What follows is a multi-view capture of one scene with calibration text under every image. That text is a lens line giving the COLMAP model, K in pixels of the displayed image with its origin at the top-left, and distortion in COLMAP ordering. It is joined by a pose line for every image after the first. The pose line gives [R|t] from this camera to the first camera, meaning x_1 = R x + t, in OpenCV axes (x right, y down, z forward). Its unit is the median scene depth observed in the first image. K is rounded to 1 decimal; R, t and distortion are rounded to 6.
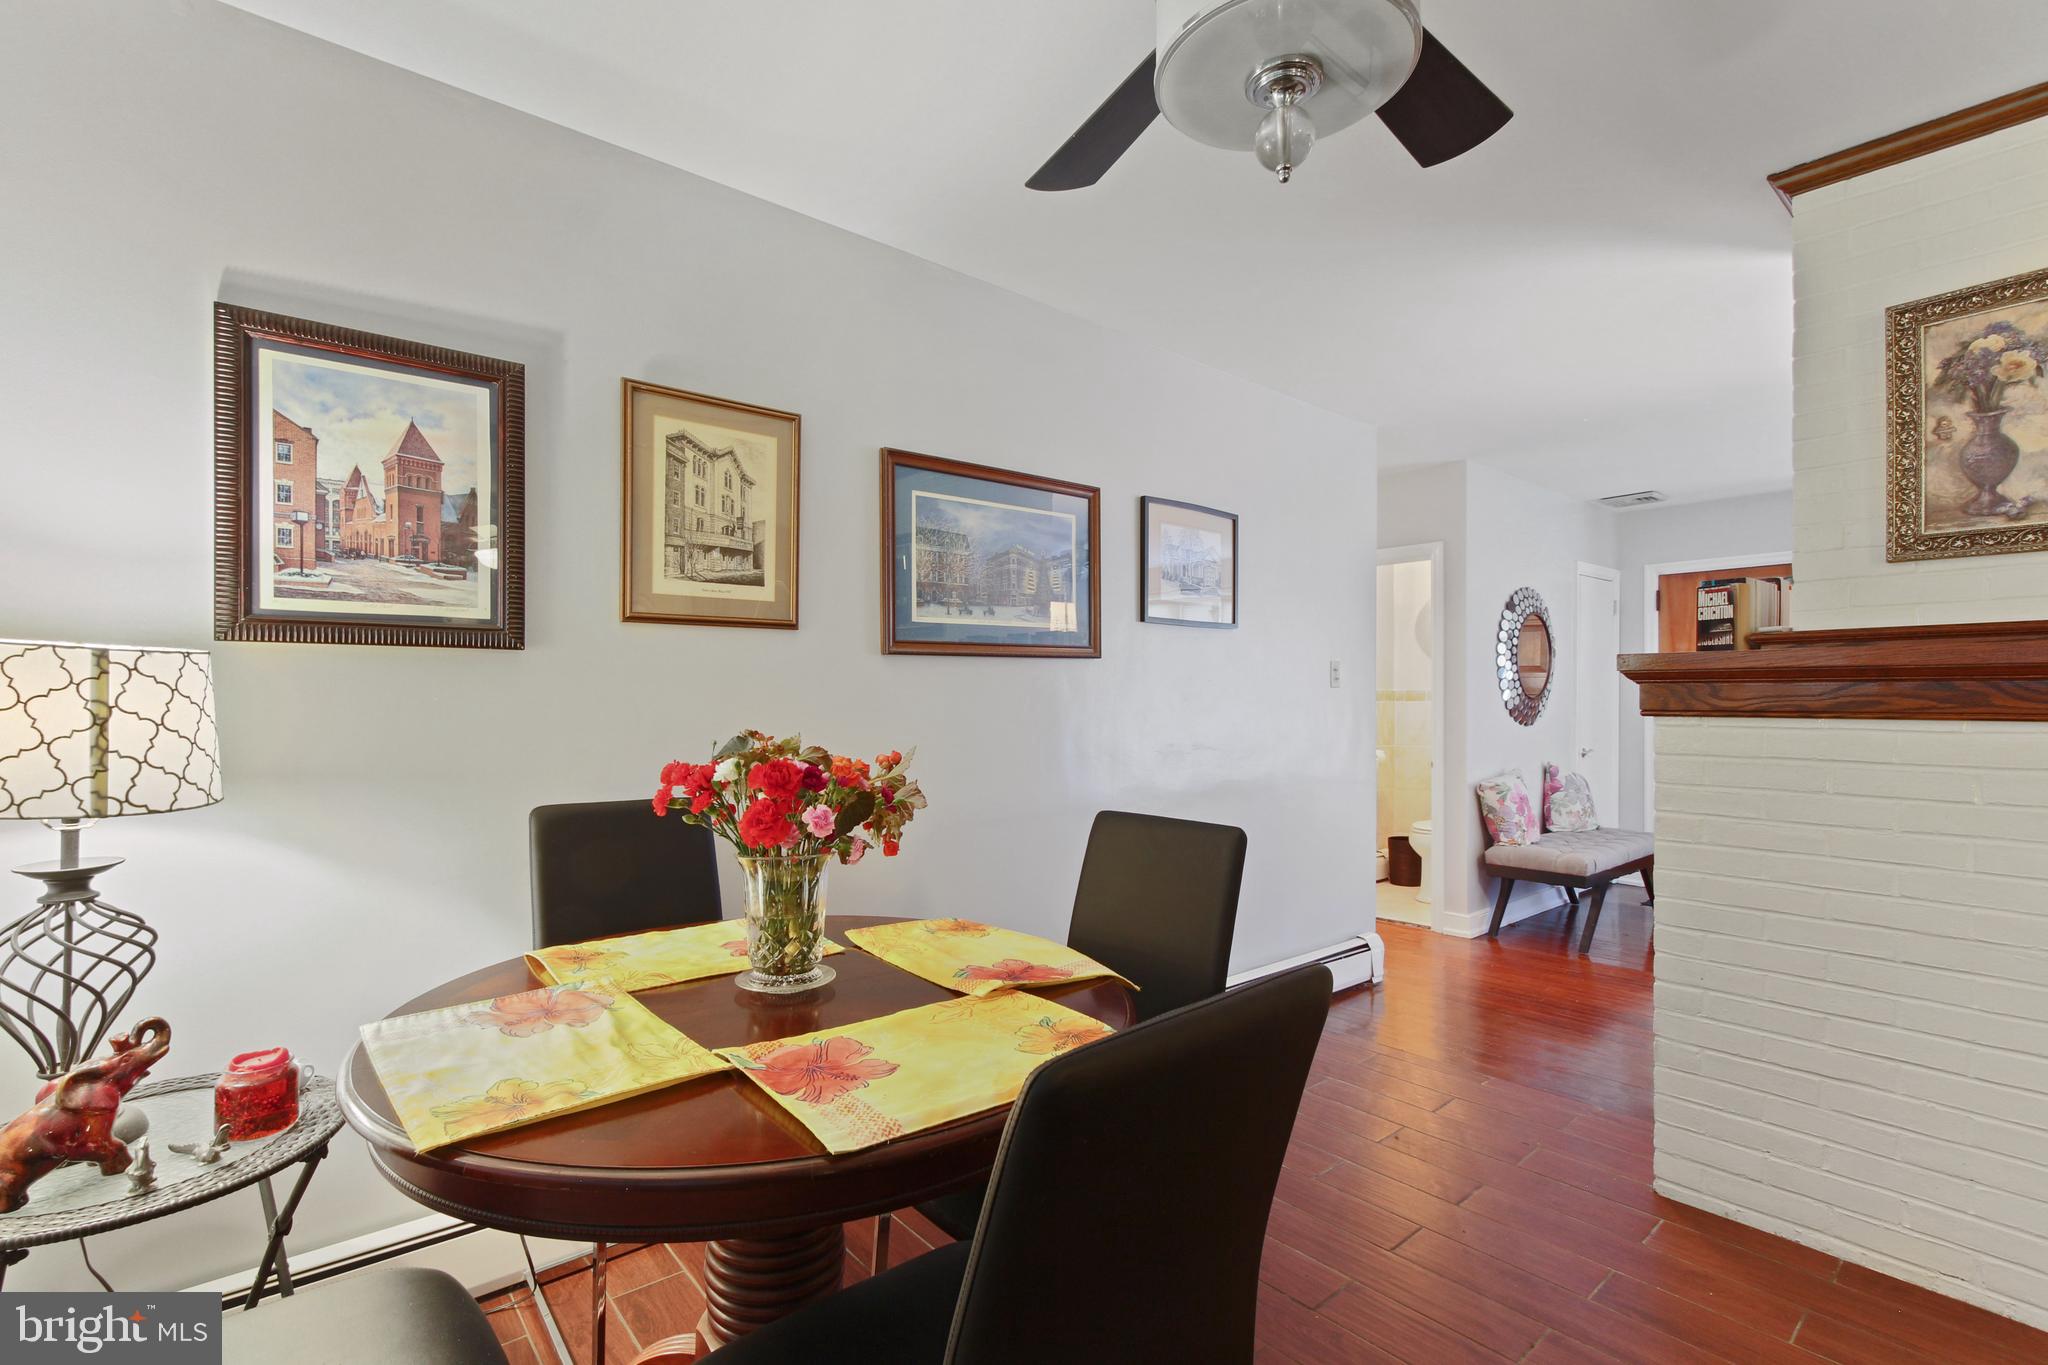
lens RADIAL K [[938.7, 0, 1021.7], [0, 938.7, 697.2], [0, 0, 1]] dist [-0.000317, 0.001662]
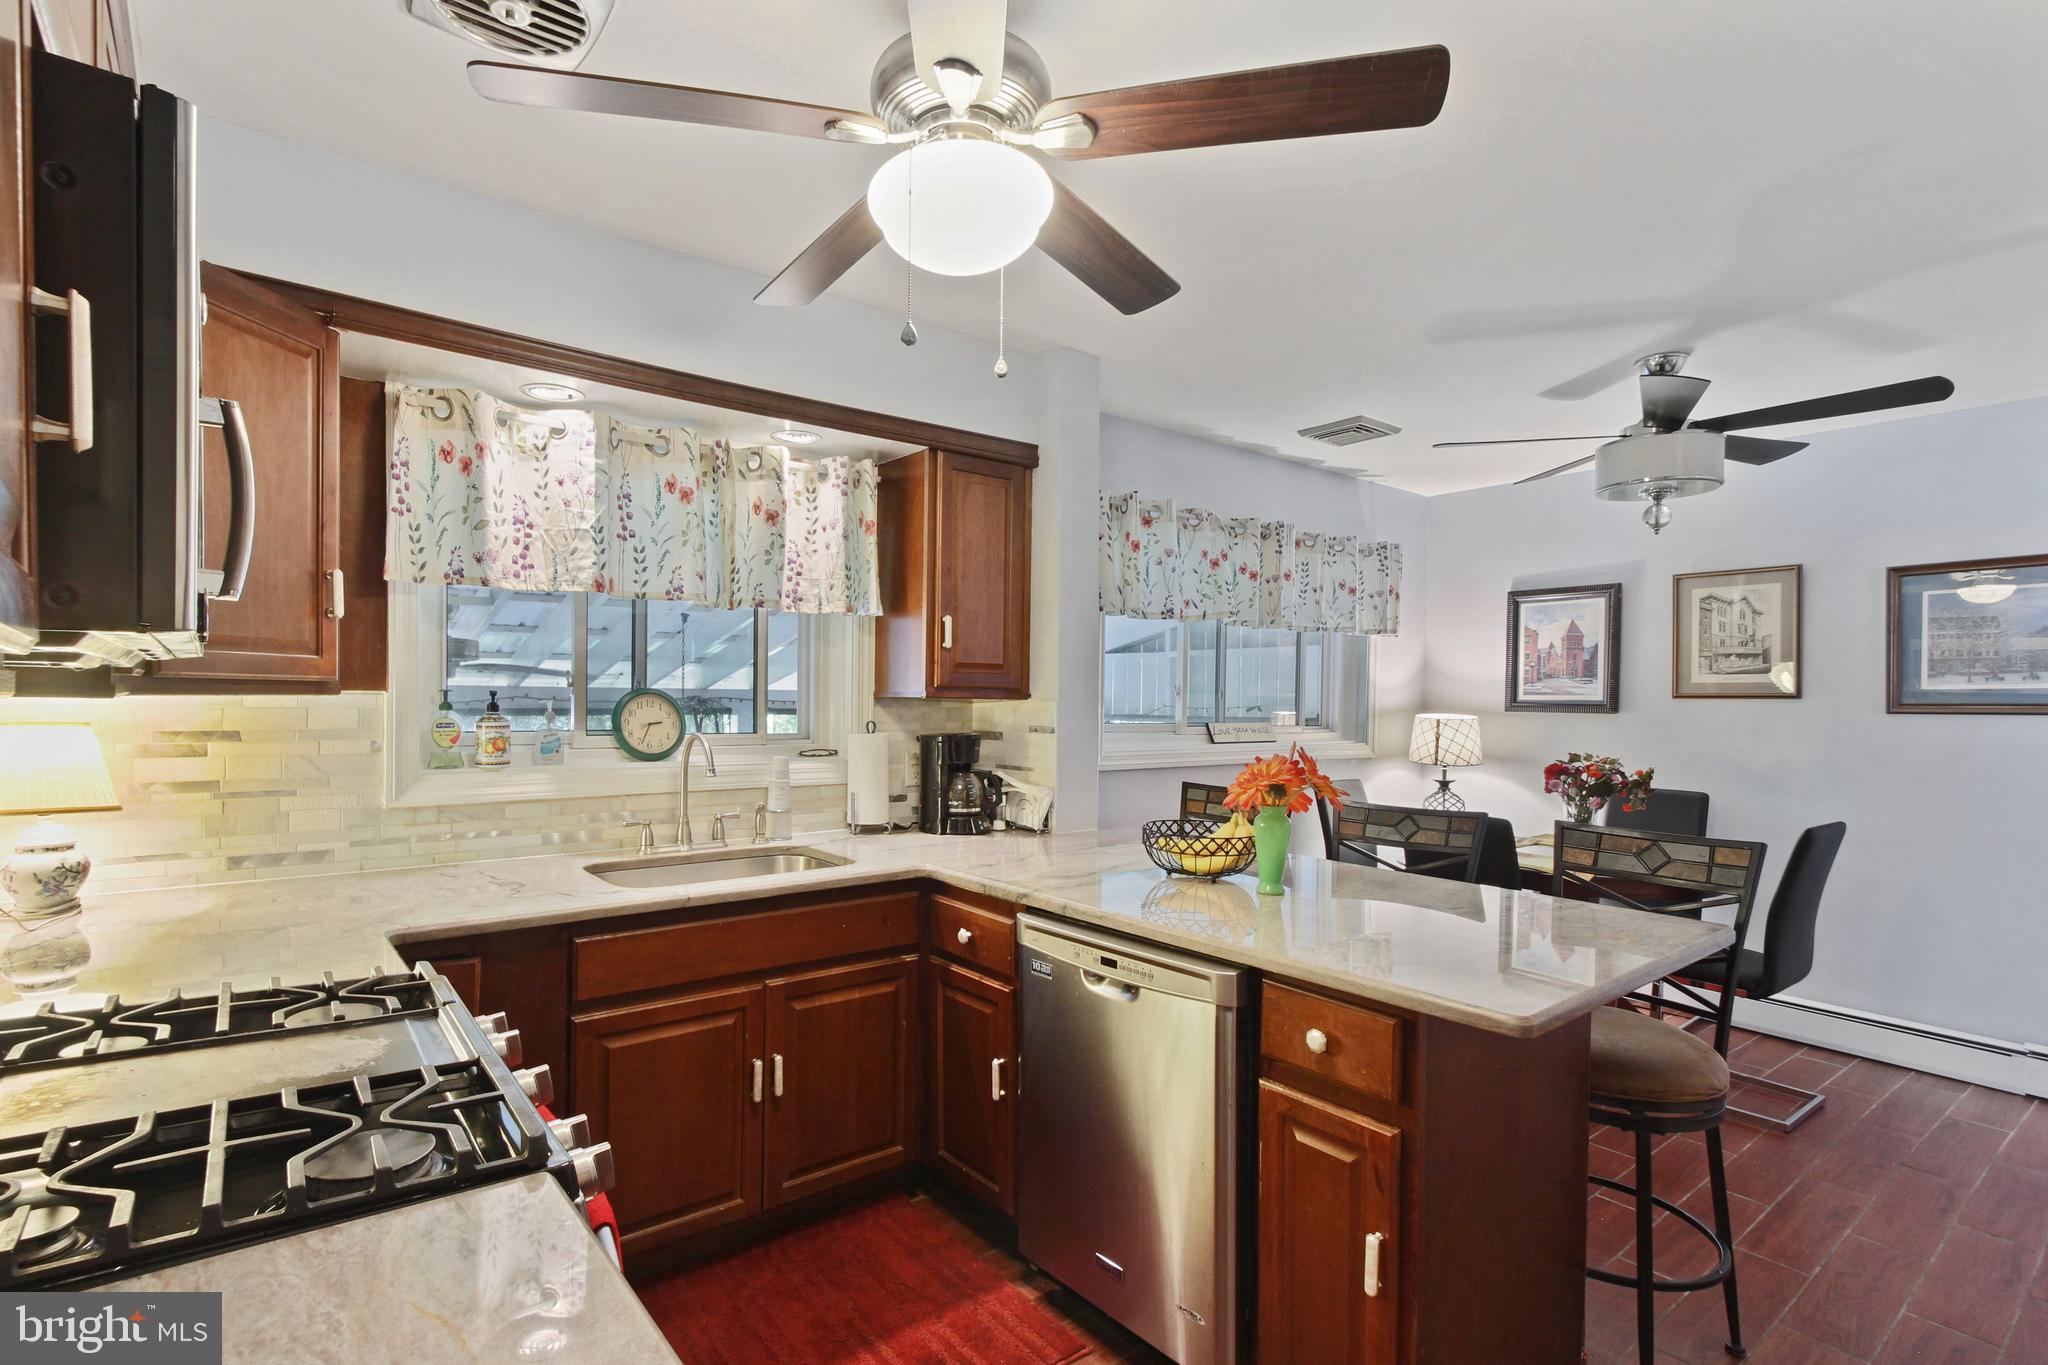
lens RADIAL K [[952.9, 0, 1010.4], [0, 952.9, 696.1], [0, 0, 1]] dist [0.016903, 0.000273]
pose [[-0.009780, 0.004361, -0.999943, 1.467677], [-0.004842, 0.999979, 0.004409, -0.080418], [0.999940, 0.004884, -0.009758, -0.337486]]
